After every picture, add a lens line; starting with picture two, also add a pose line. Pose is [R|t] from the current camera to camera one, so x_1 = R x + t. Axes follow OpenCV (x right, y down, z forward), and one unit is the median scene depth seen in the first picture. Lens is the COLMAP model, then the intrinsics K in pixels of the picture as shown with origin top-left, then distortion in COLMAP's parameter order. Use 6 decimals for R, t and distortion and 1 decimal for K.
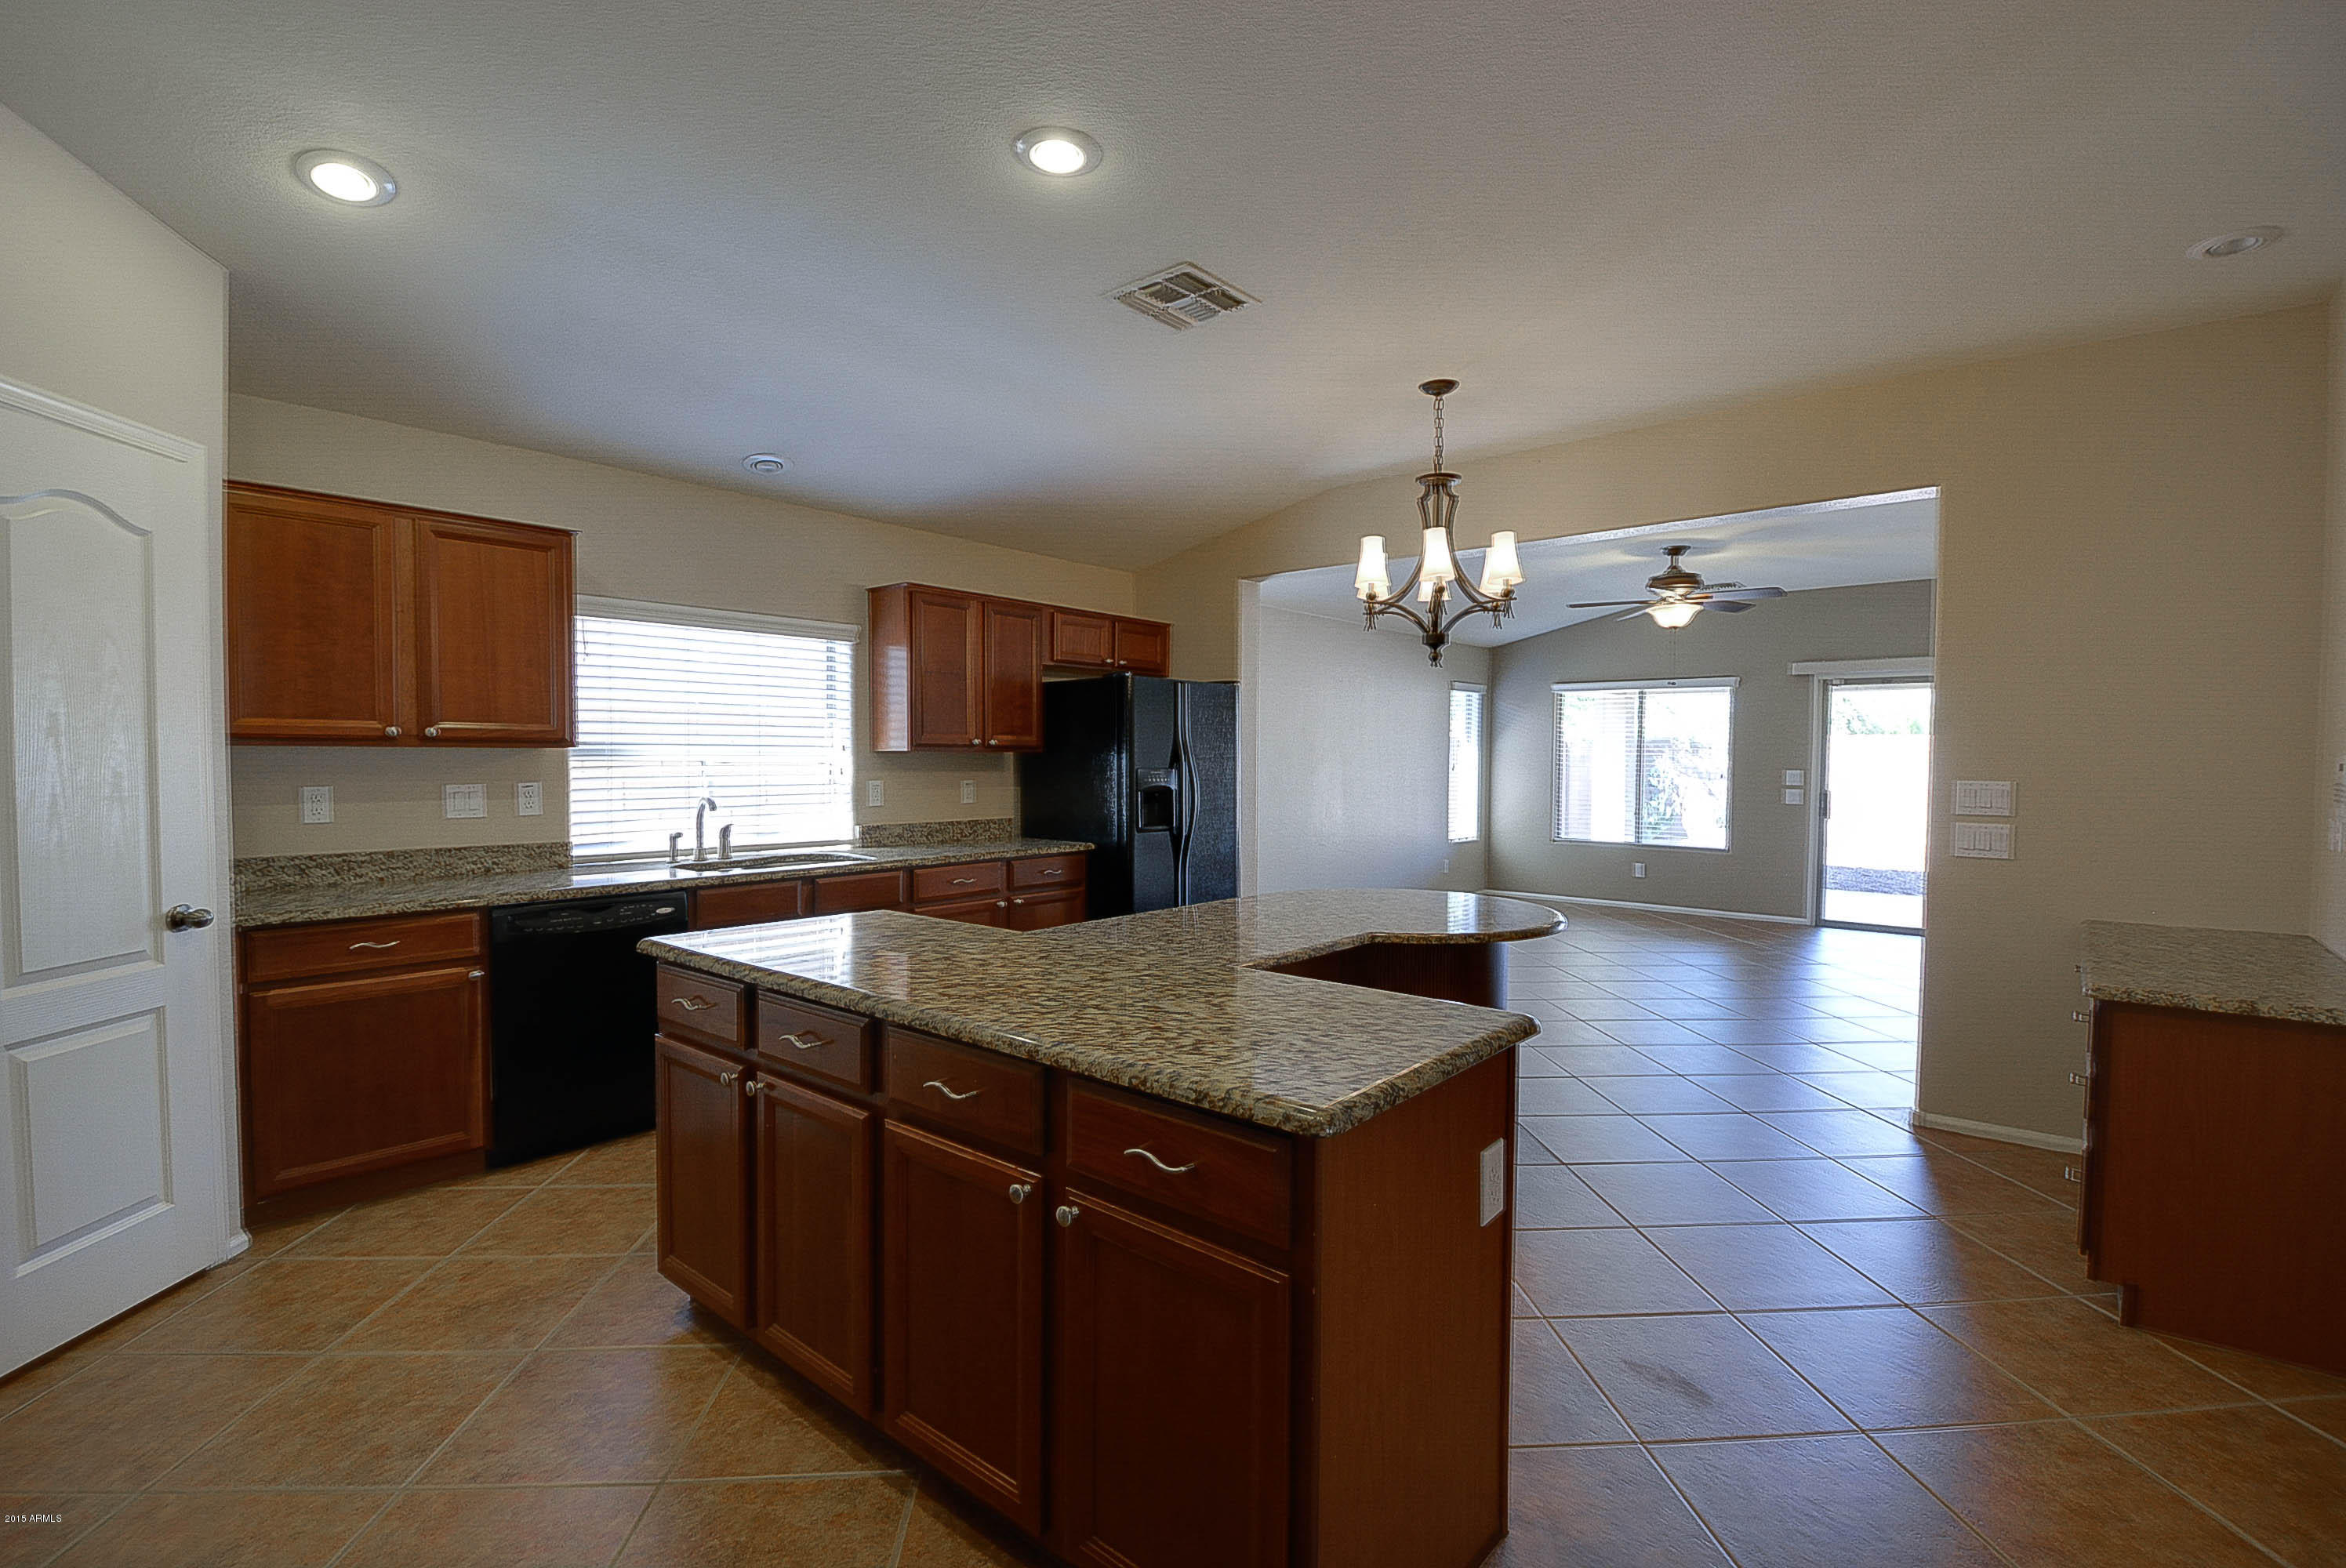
lens RADIAL K [[1033.0, 0, 1173.0], [0, 1033.0, 784.0], [0, 0, 1]] dist [0.029755, -0.032230]
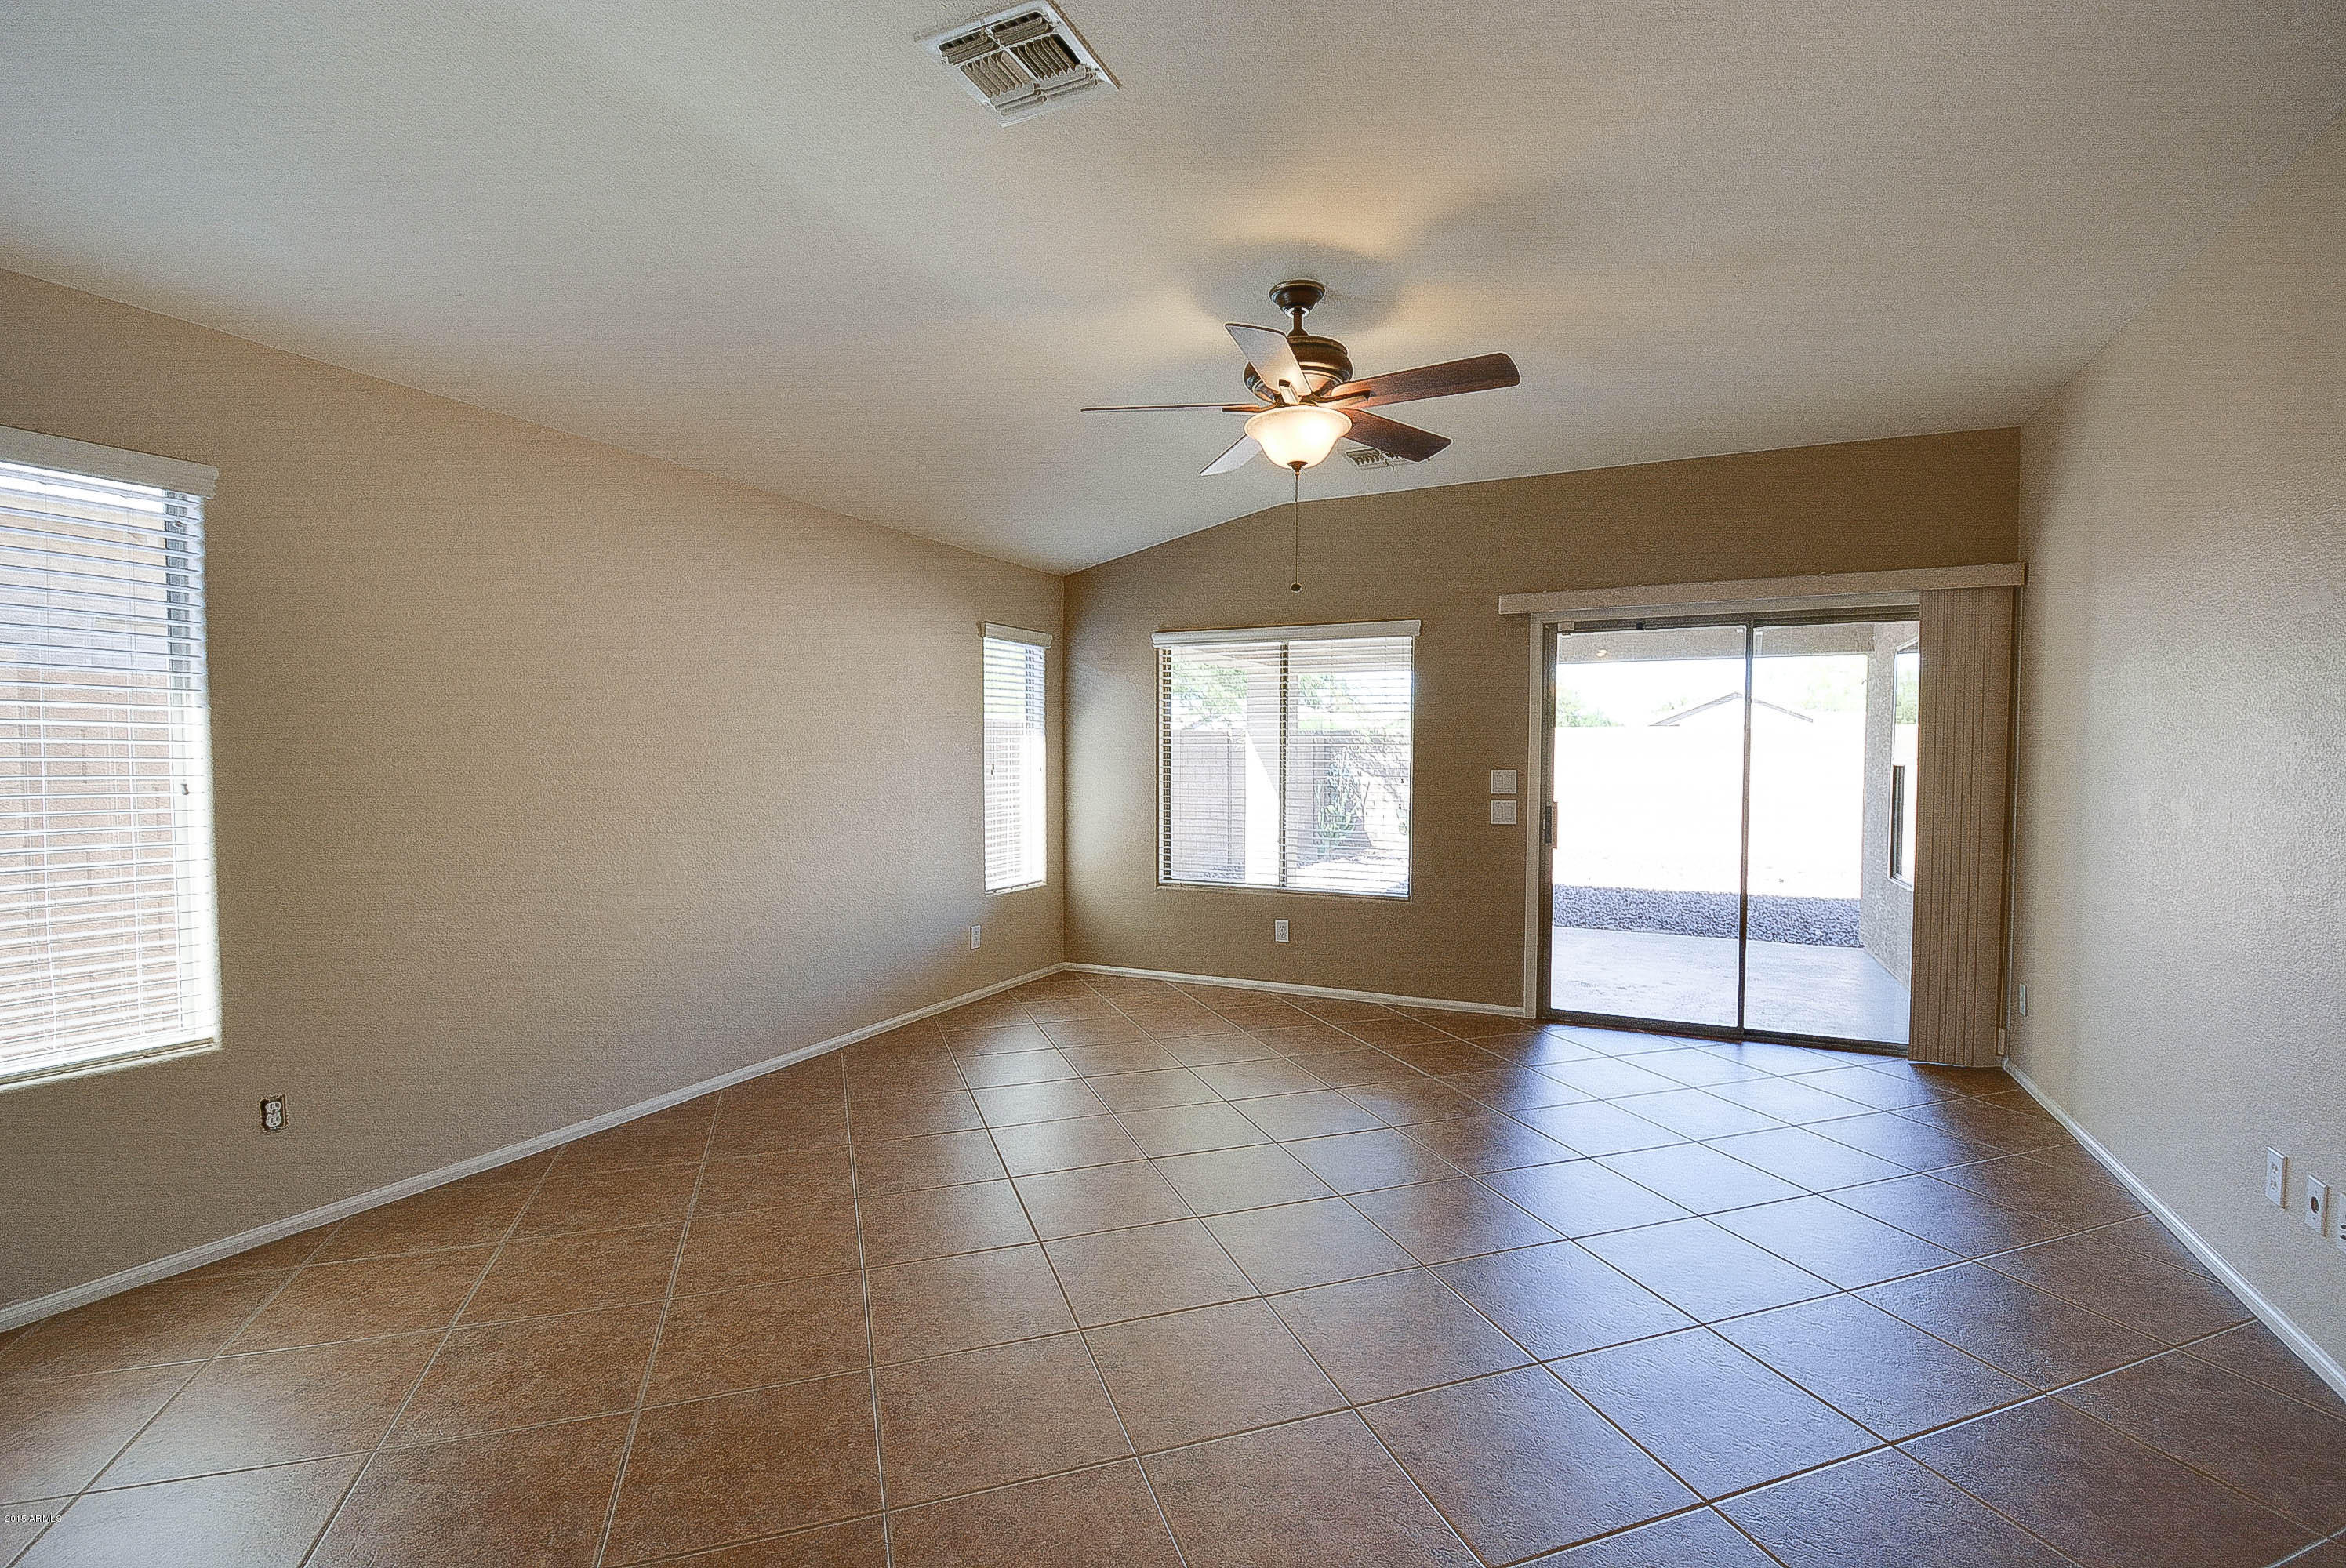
lens RADIAL K [[1033.0, 0, 1173.0], [0, 1033.0, 784.0], [0, 0, 1]] dist [0.029755, -0.032230]
pose [[0.965404, -0.012199, 0.260471, 0.231859], [0.011780, 0.999926, 0.003172, -0.008660], [-0.260491, 0.000006, 0.965476, 0.430590]]
